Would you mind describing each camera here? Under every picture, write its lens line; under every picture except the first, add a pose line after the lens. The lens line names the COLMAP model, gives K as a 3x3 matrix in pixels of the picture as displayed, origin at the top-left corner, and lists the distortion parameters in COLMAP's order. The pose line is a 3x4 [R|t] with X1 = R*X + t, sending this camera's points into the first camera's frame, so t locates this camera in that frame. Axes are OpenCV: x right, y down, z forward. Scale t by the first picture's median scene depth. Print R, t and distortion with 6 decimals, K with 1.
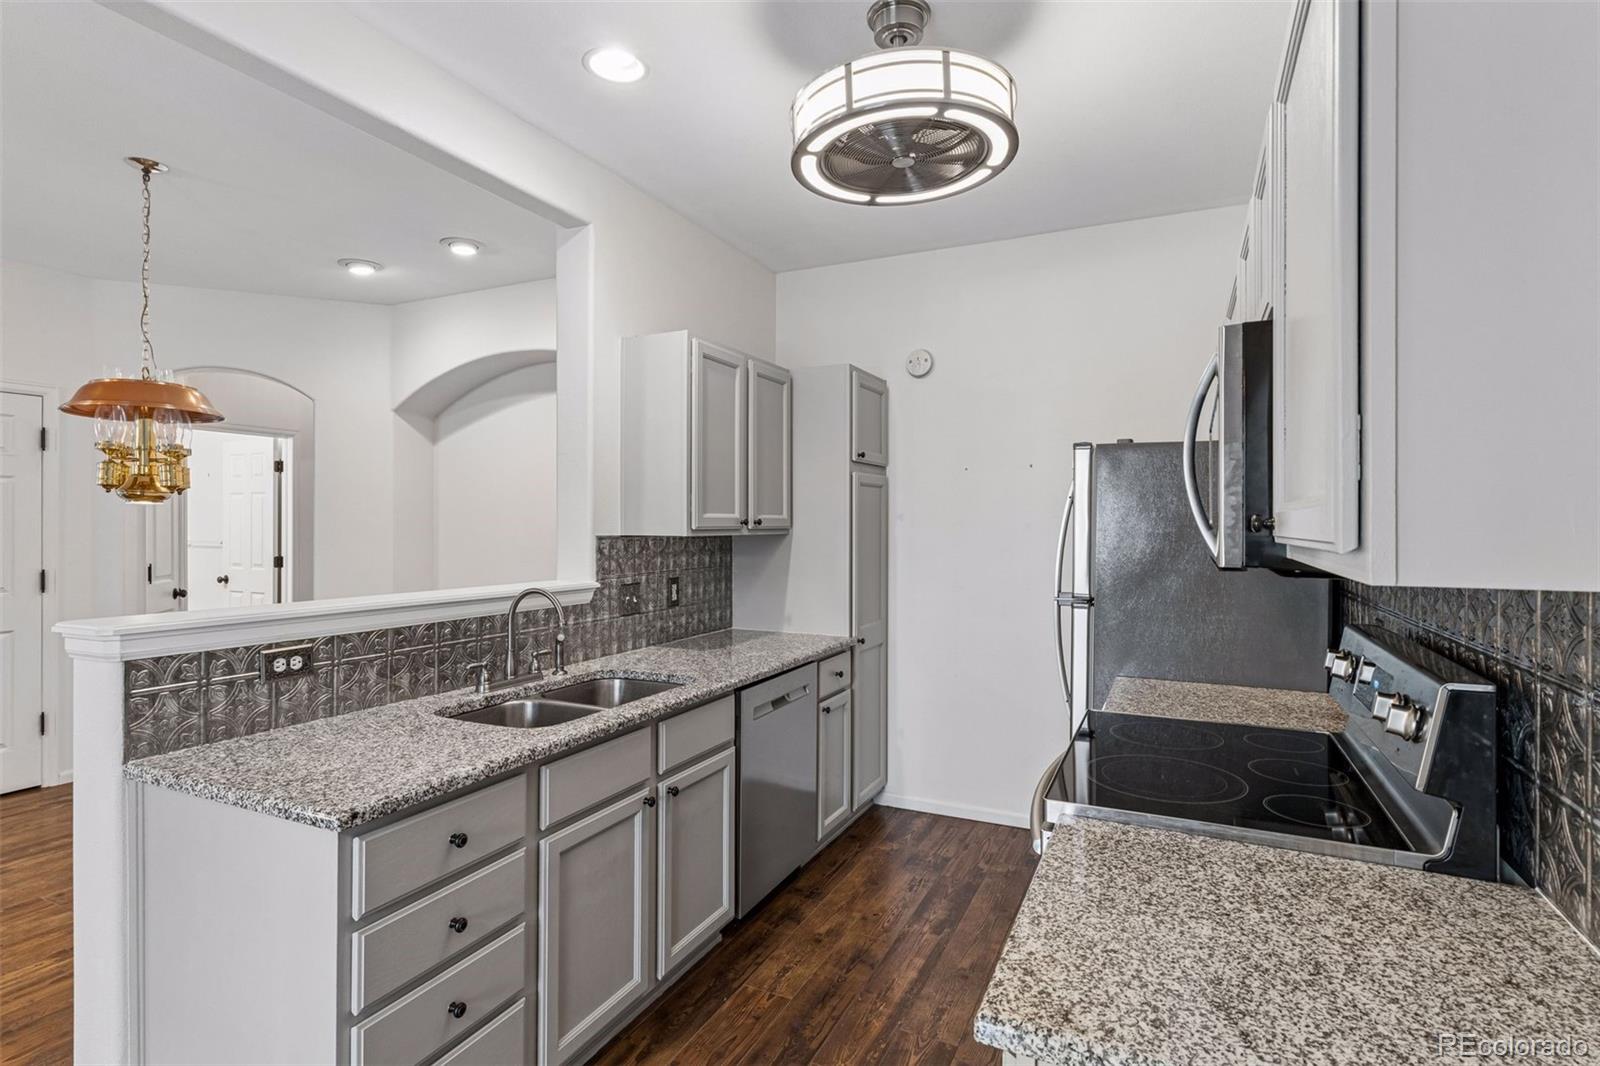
lens RADIAL K [[800.2, 0, 793.6], [0, 800.2, 529.6], [0, 0, 1]] dist [0.000105, -0.001643]
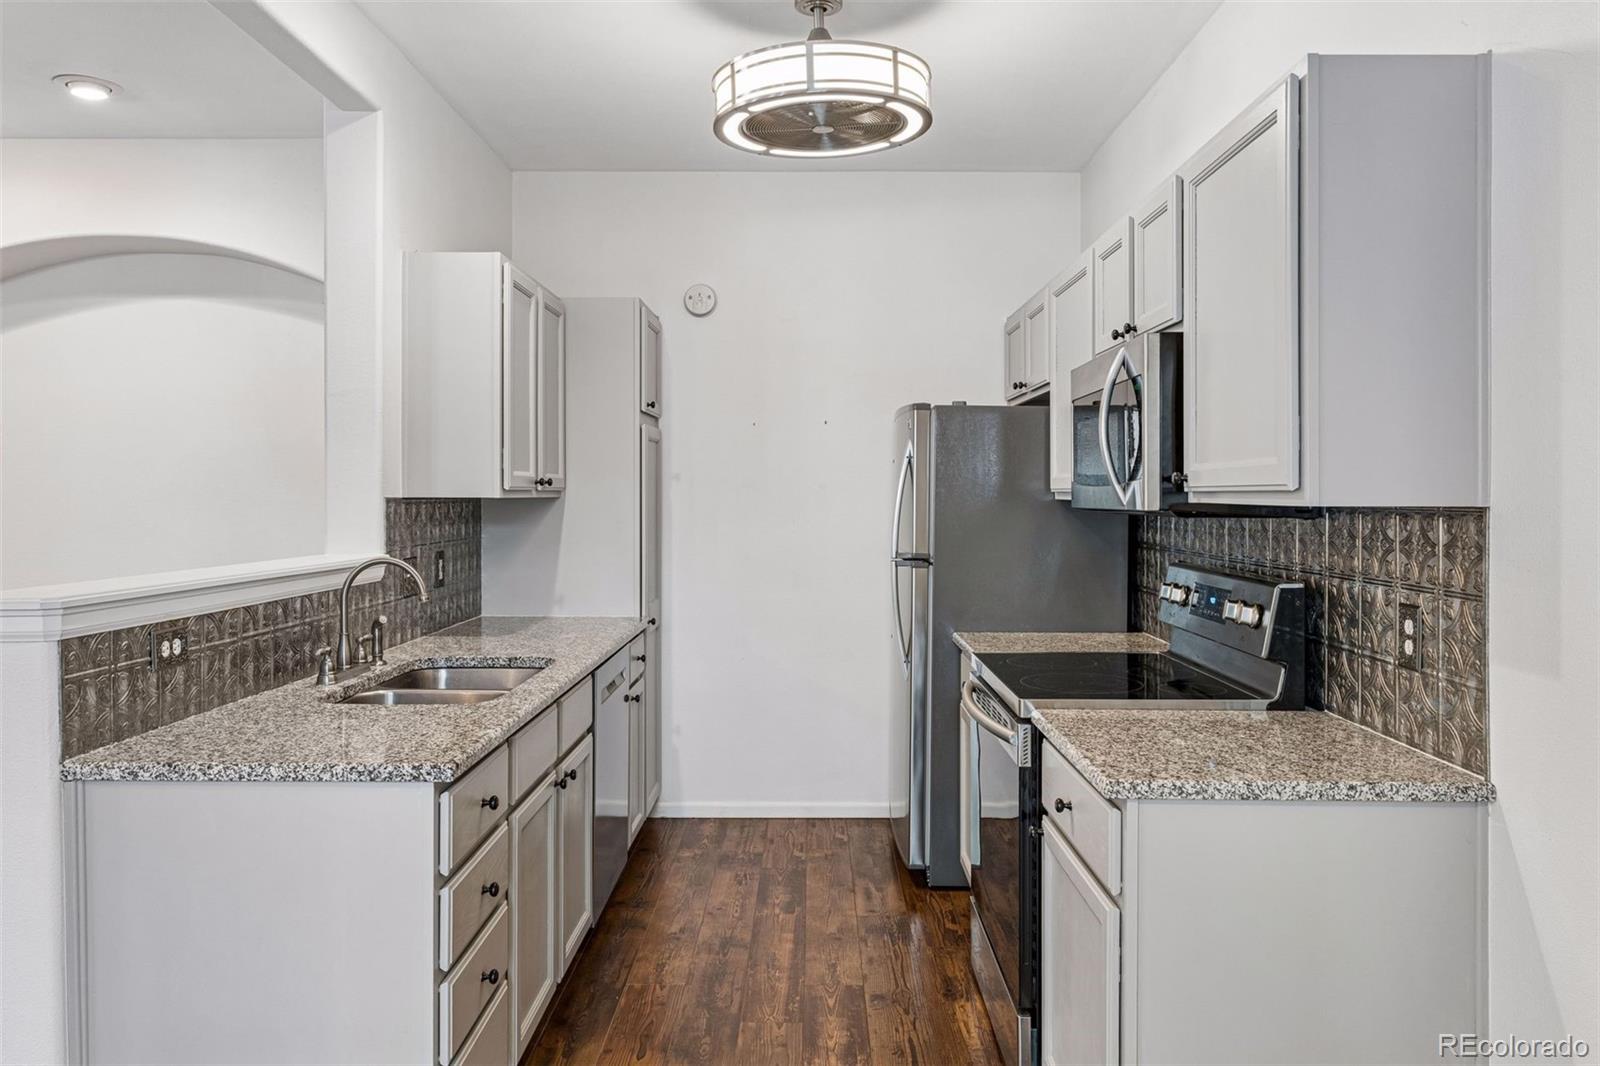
lens RADIAL K [[1181.2, 0, 782.0], [0, 1181.2, 509.3], [0, 0, 1]] dist [-0.006773, -0.016346]
pose [[0.904564, -0.005166, 0.426306, -0.500187], [0.002764, 0.999977, 0.006252, 0.016923], [-0.426328, -0.004477, 0.904558, -0.313163]]
